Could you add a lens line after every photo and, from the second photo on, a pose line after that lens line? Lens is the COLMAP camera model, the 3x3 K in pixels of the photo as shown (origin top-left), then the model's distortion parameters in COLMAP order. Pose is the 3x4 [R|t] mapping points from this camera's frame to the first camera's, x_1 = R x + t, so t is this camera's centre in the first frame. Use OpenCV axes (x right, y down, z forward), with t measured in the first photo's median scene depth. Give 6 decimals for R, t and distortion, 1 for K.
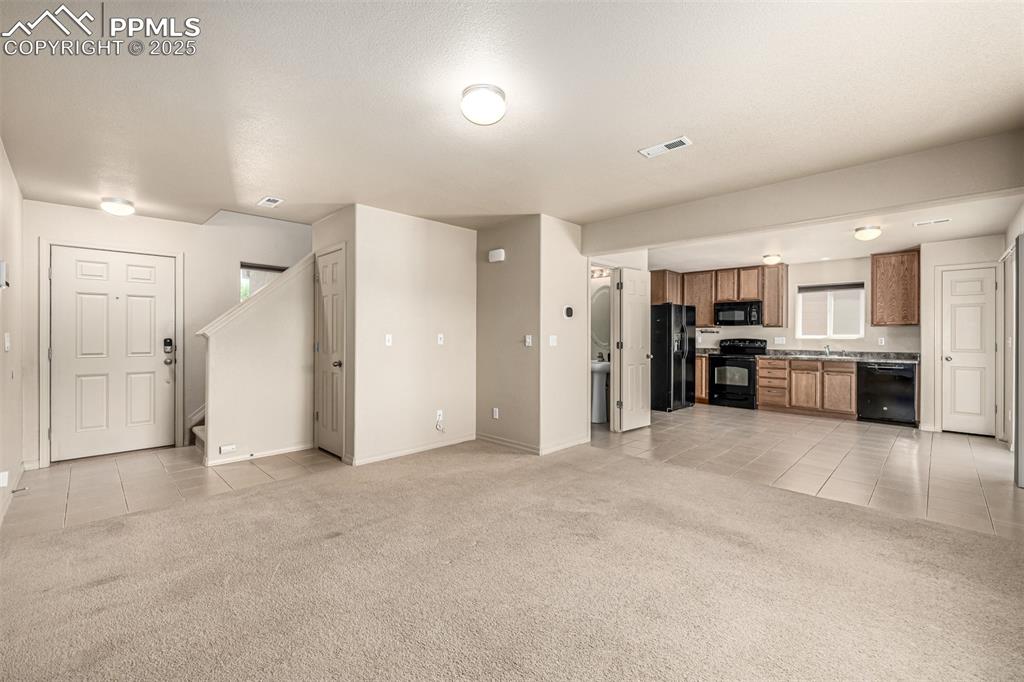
lens RADIAL K [[431.8, 0, 512.9], [0, 431.8, 336.0], [0, 0, 1]] dist [0.001304, 0.000435]
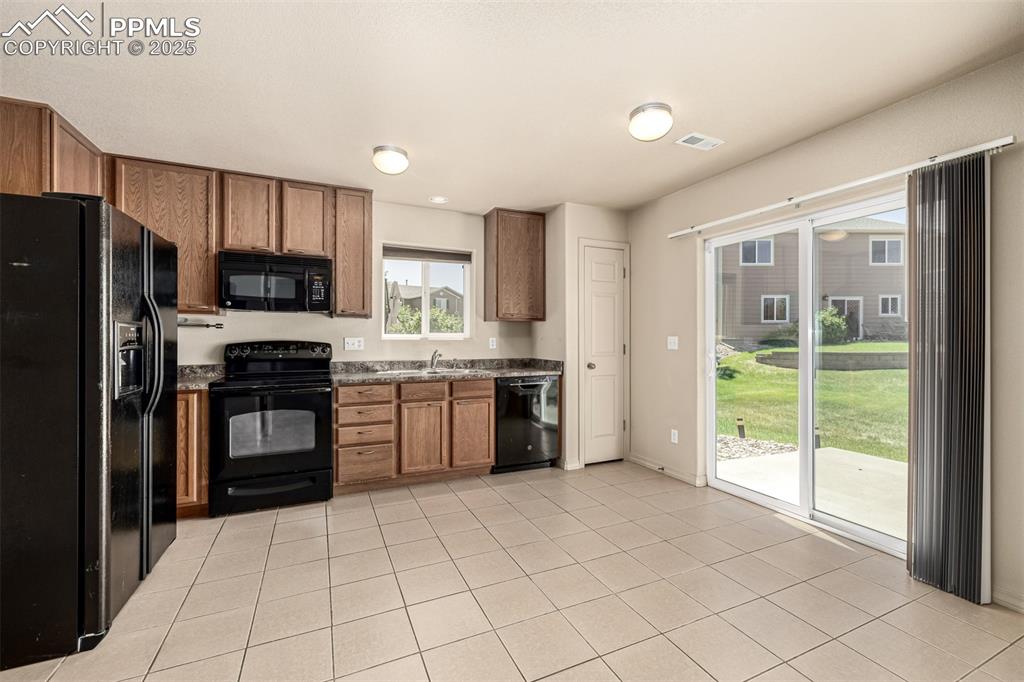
lens RADIAL K [[431.8, 0, 512.9], [0, 431.8, 336.0], [0, 0, 1]] dist [0.001304, 0.000435]
pose [[0.355074, -0.000831, 0.934838, 0.215355], [0.000771, 1.000000, 0.000596, 0.000887], [-0.934838, 0.000510, 0.355074, 0.680989]]
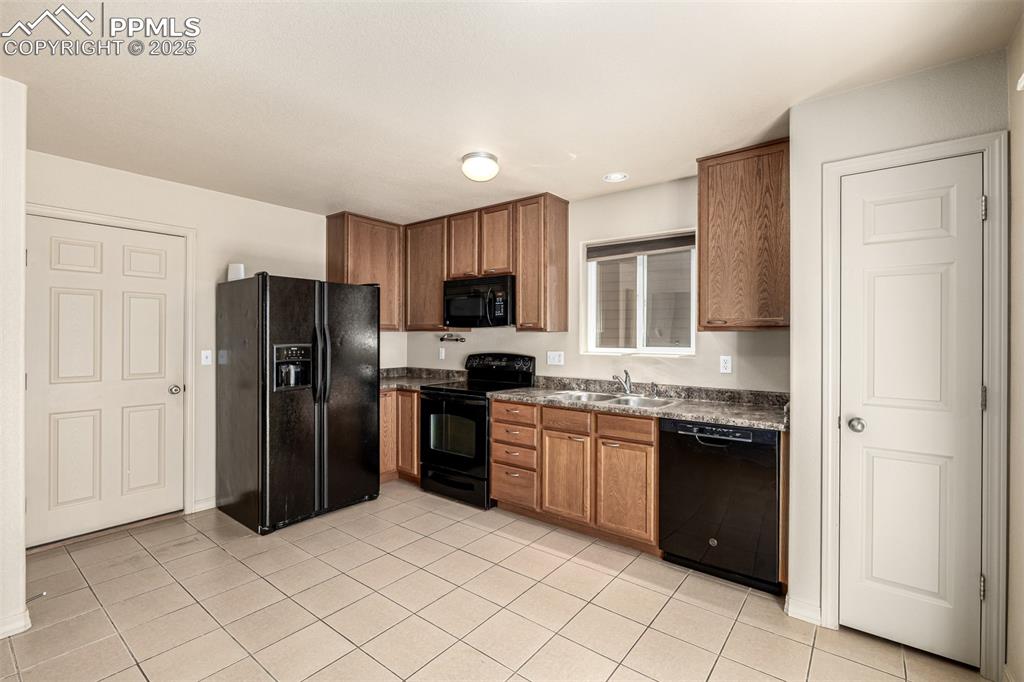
lens RADIAL K [[459.7, 0, 513.1], [0, 459.7, 337.3], [0, 0, 1]] dist [-0.000908, 0.000144]
pose [[0.993308, -0.002344, 0.115469, 0.544069], [0.001926, 0.999991, 0.003731, -0.015940], [-0.115477, -0.003484, 0.993304, 0.523304]]
